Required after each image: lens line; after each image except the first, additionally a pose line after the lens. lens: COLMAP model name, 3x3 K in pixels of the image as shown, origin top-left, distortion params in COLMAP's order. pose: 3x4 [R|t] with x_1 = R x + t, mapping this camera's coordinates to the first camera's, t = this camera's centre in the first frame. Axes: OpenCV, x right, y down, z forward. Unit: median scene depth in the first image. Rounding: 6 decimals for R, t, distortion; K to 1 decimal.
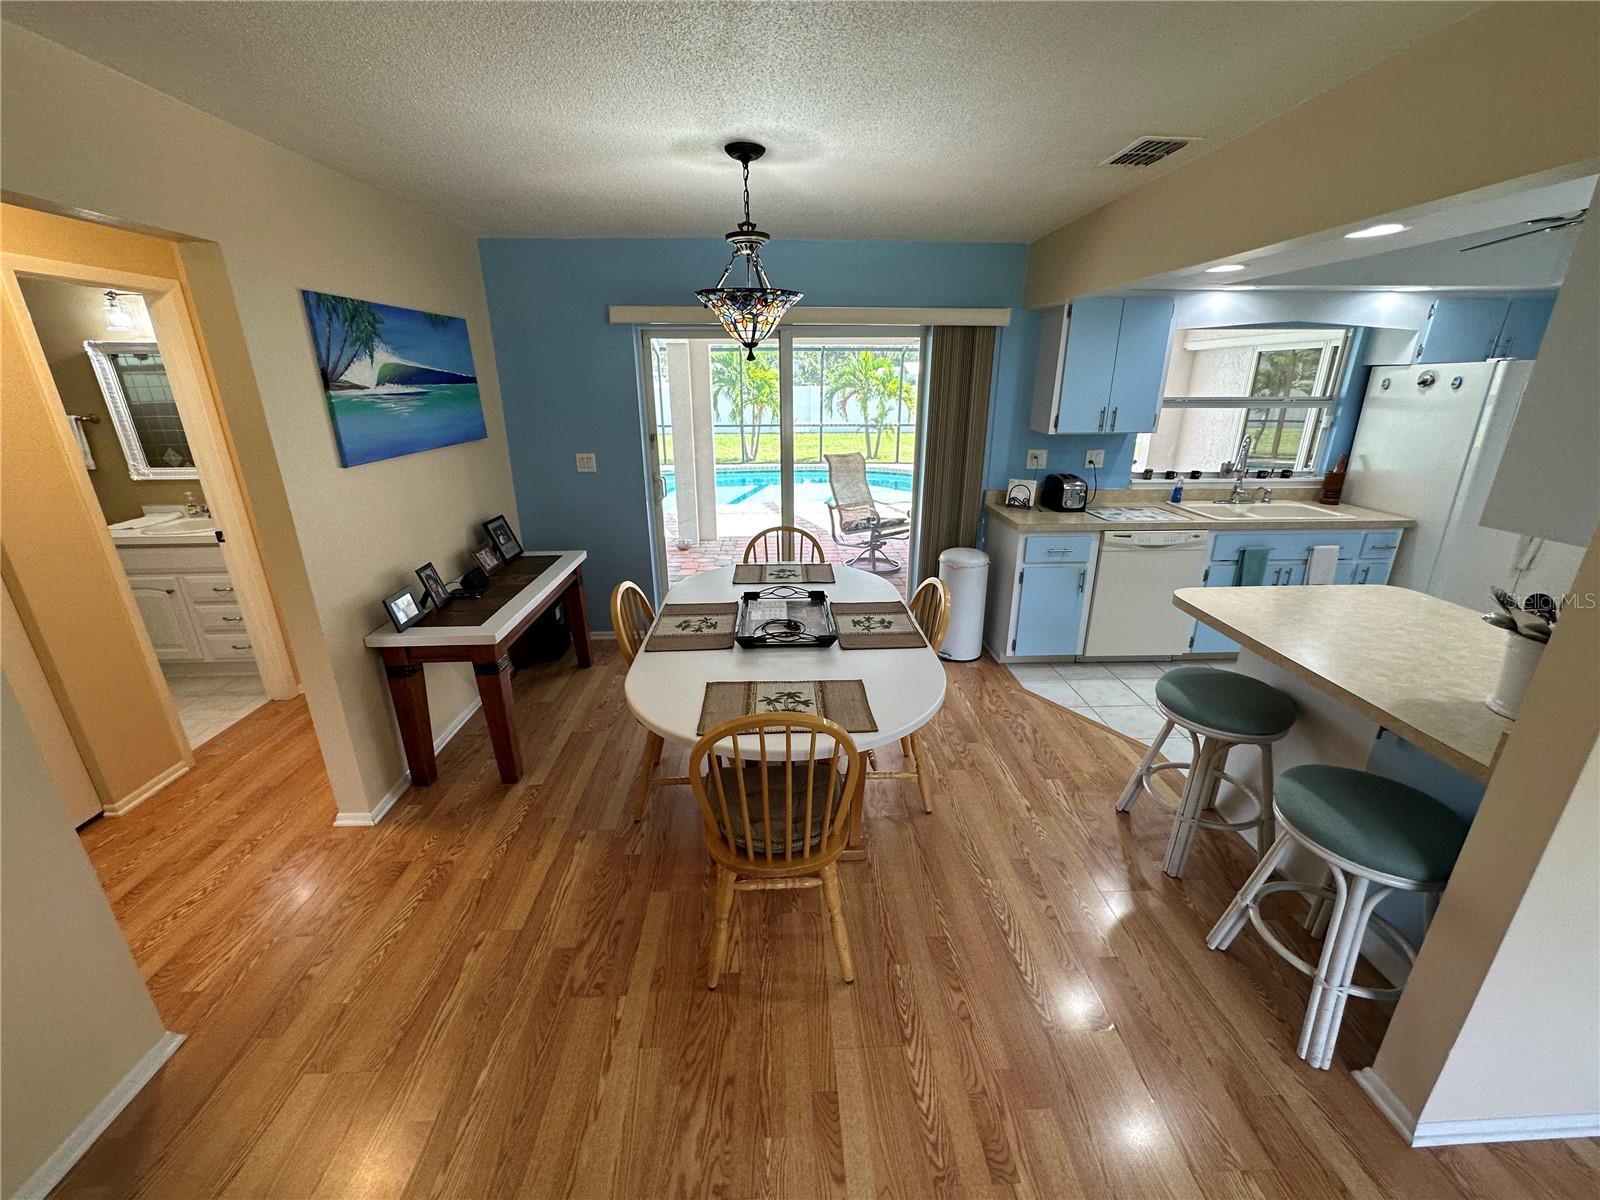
lens RADIAL K [[639.4, 0, 800.9], [0, 639.4, 597.5], [0, 0, 1]] dist [0.000163, -0.000637]
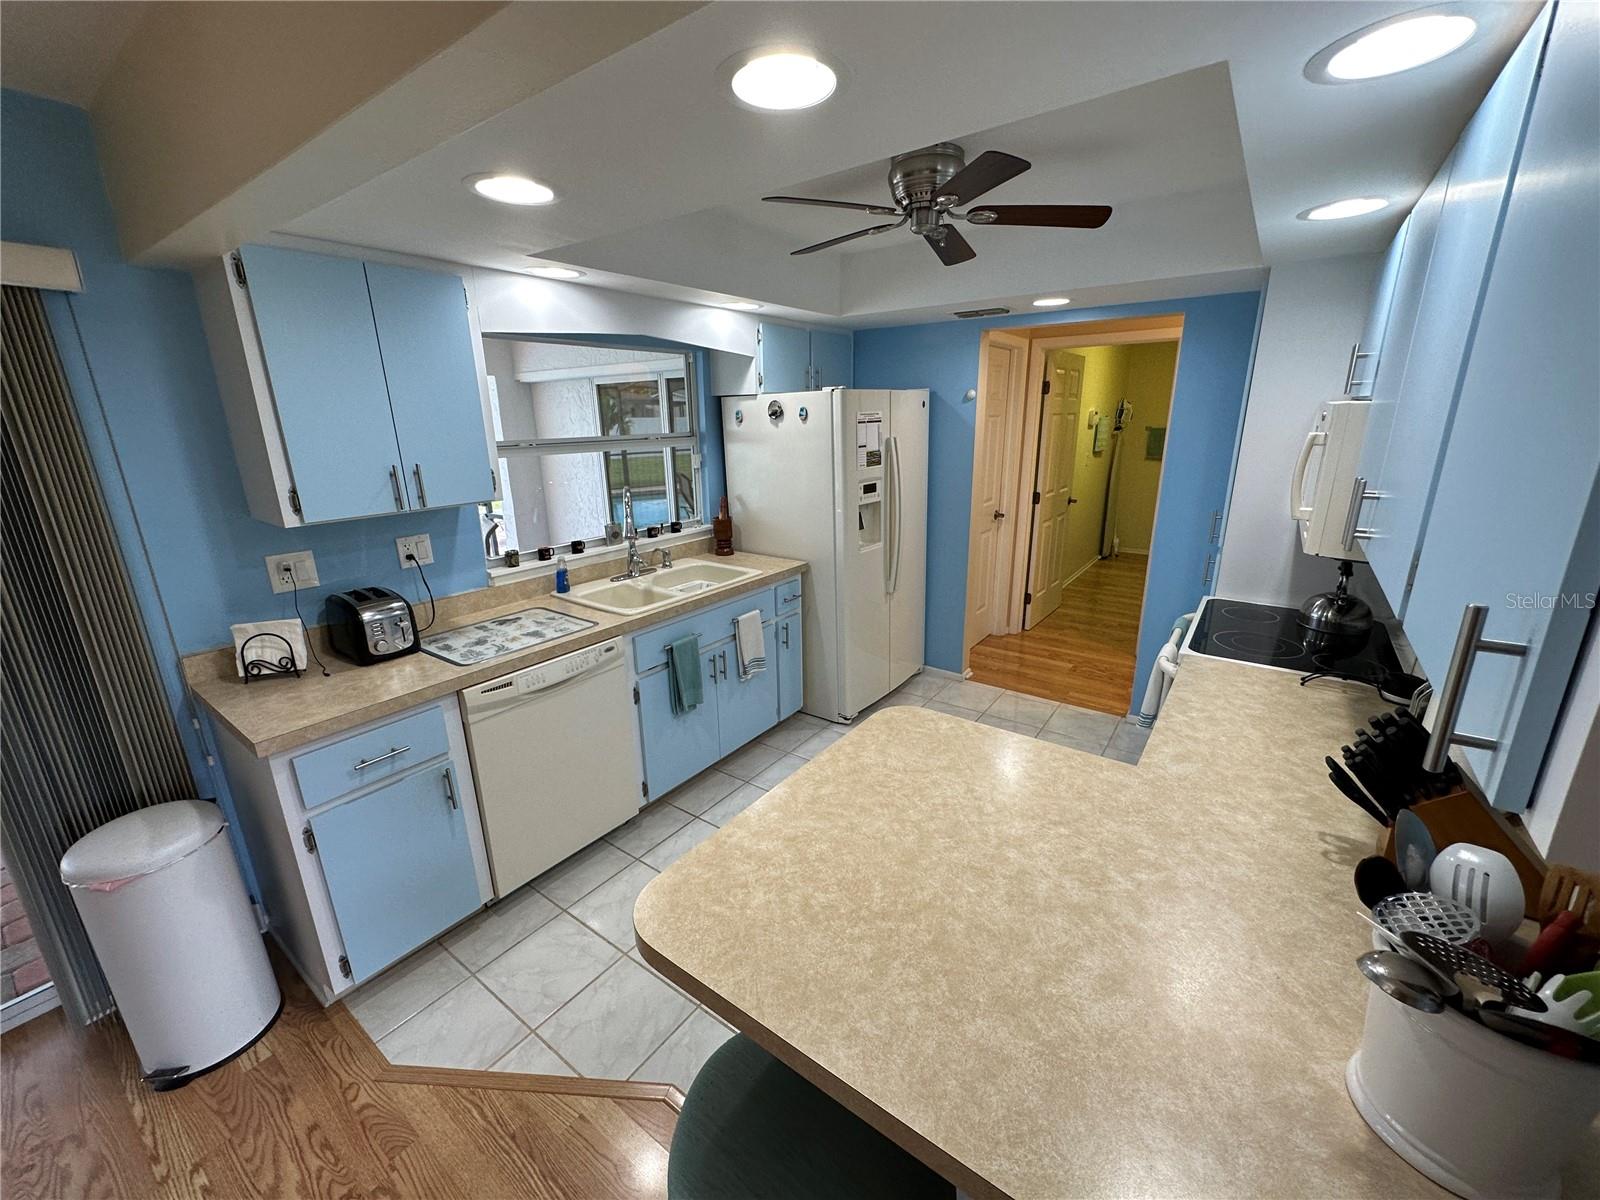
lens RADIAL K [[639.4, 0, 800.8], [0, 639.4, 598.3], [0, 0, 1]] dist [0.000163, -0.000637]
pose [[0.622374, -0.226195, 0.749323, 0.259016], [0.268566, 0.960928, 0.067006, -0.133843], [-0.735202, 0.159540, 0.658805, 0.410852]]
